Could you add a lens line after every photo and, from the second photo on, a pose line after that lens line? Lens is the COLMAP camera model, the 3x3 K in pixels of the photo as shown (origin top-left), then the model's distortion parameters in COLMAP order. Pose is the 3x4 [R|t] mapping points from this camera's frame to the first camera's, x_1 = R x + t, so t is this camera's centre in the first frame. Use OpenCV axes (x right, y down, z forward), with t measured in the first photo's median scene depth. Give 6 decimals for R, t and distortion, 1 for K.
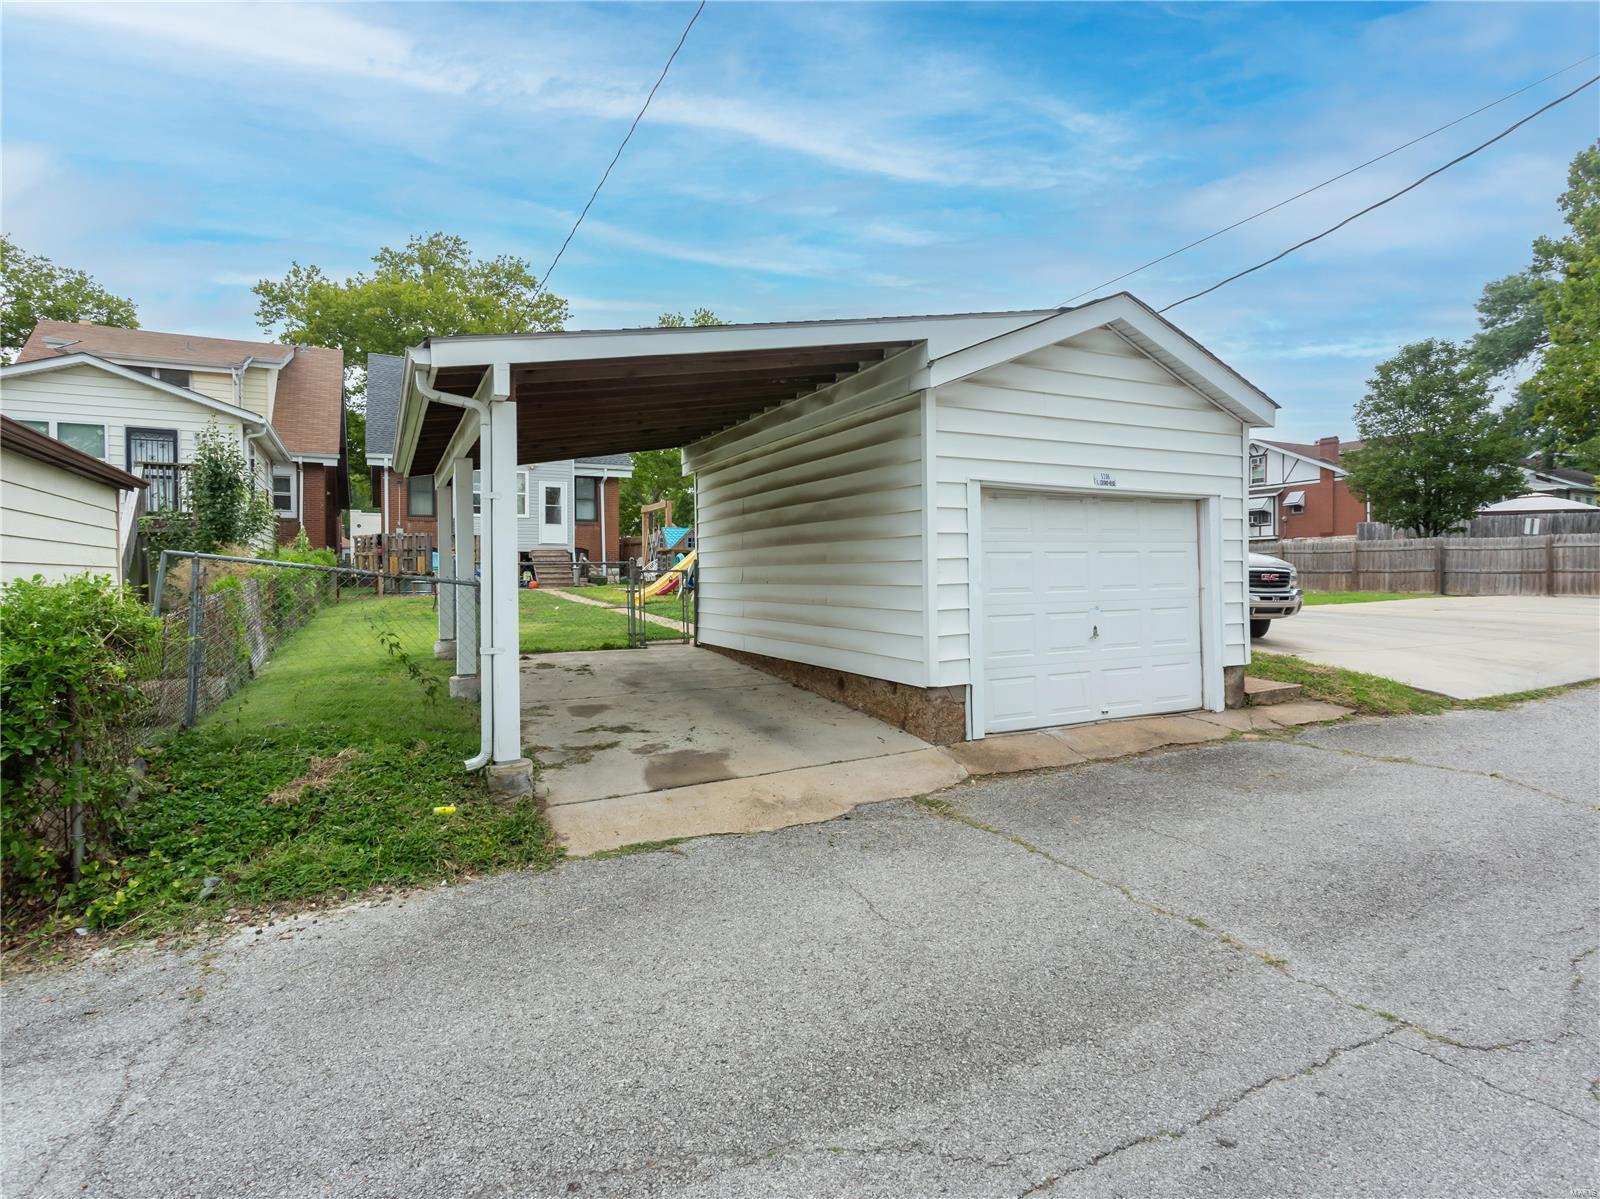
lens RADIAL K [[843.6, 0, 788.9], [0, 843.6, 588.9], [0, 0, 1]] dist [0.000063, 0.006394]
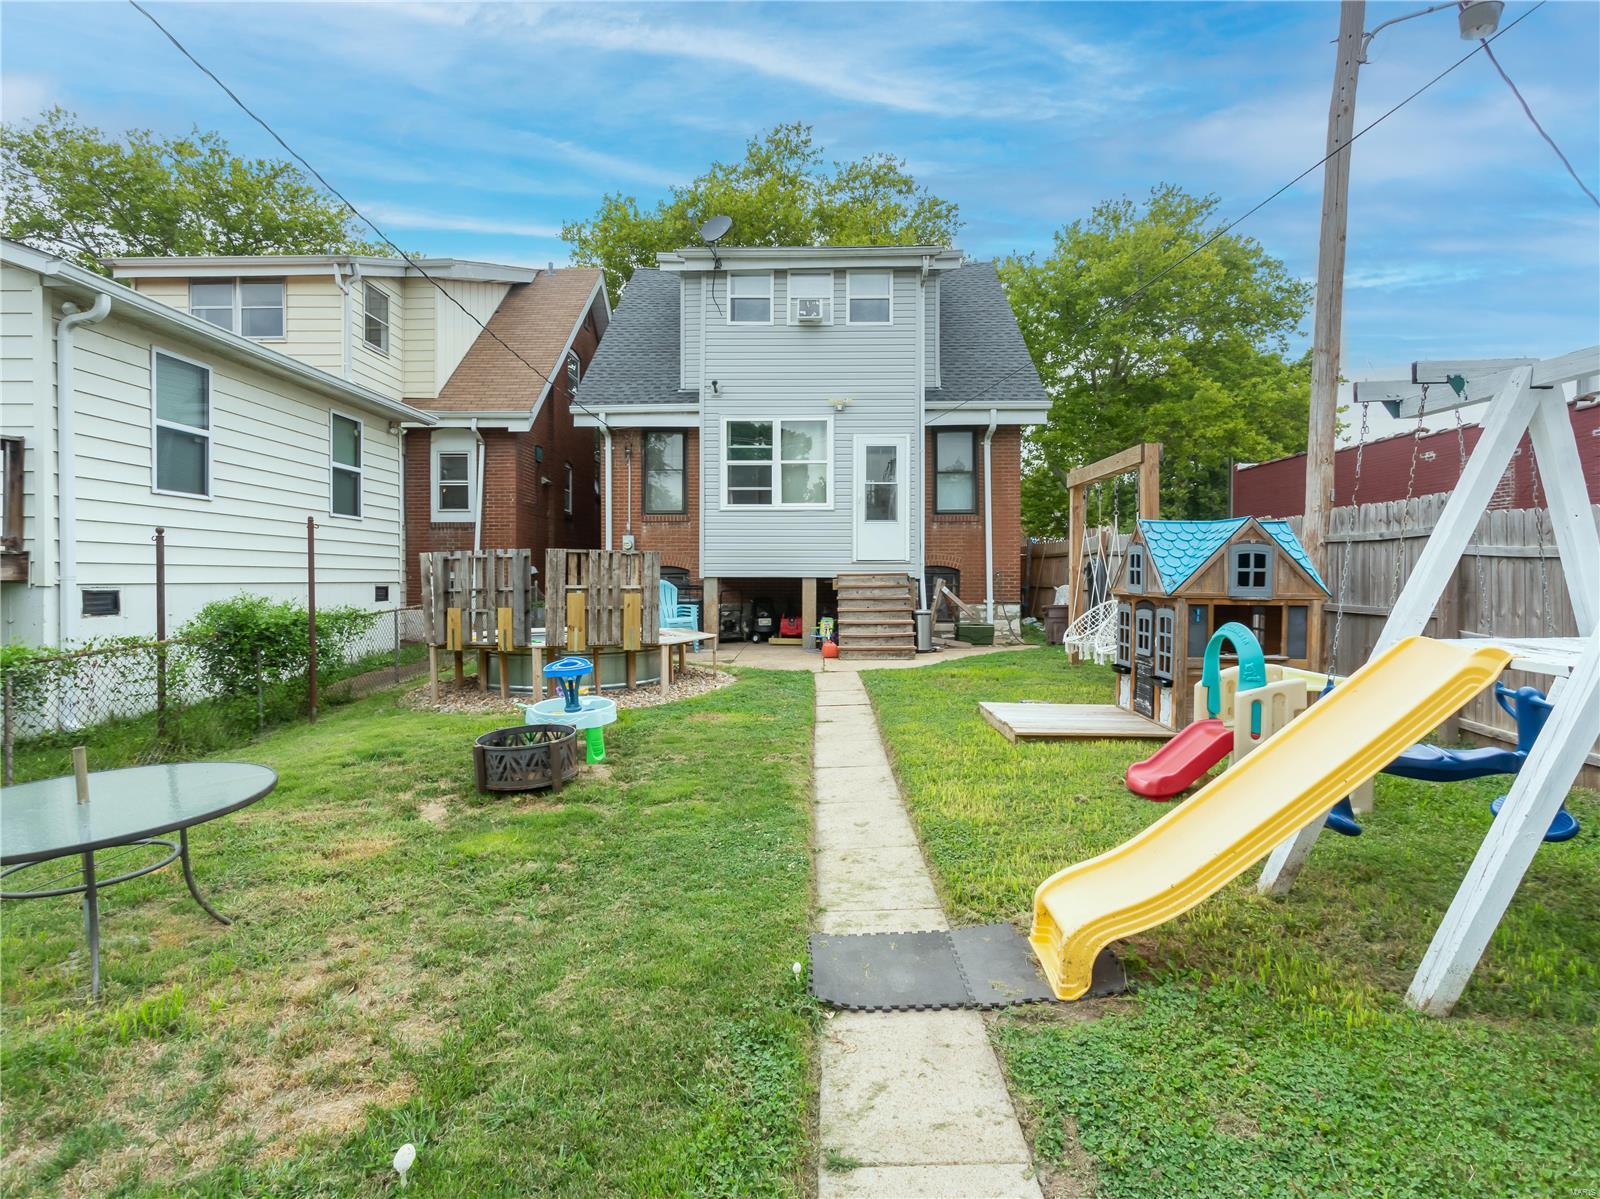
lens RADIAL K [[843.6, 0, 790.9], [0, 843.6, 586.8], [0, 0, 1]] dist [0.000063, 0.006394]
pose [[0.886386, 0.009614, -0.462848, -0.094711], [-0.010087, 0.999948, 0.001453, -0.037201], [0.462838, 0.003381, 0.886437, 0.521595]]
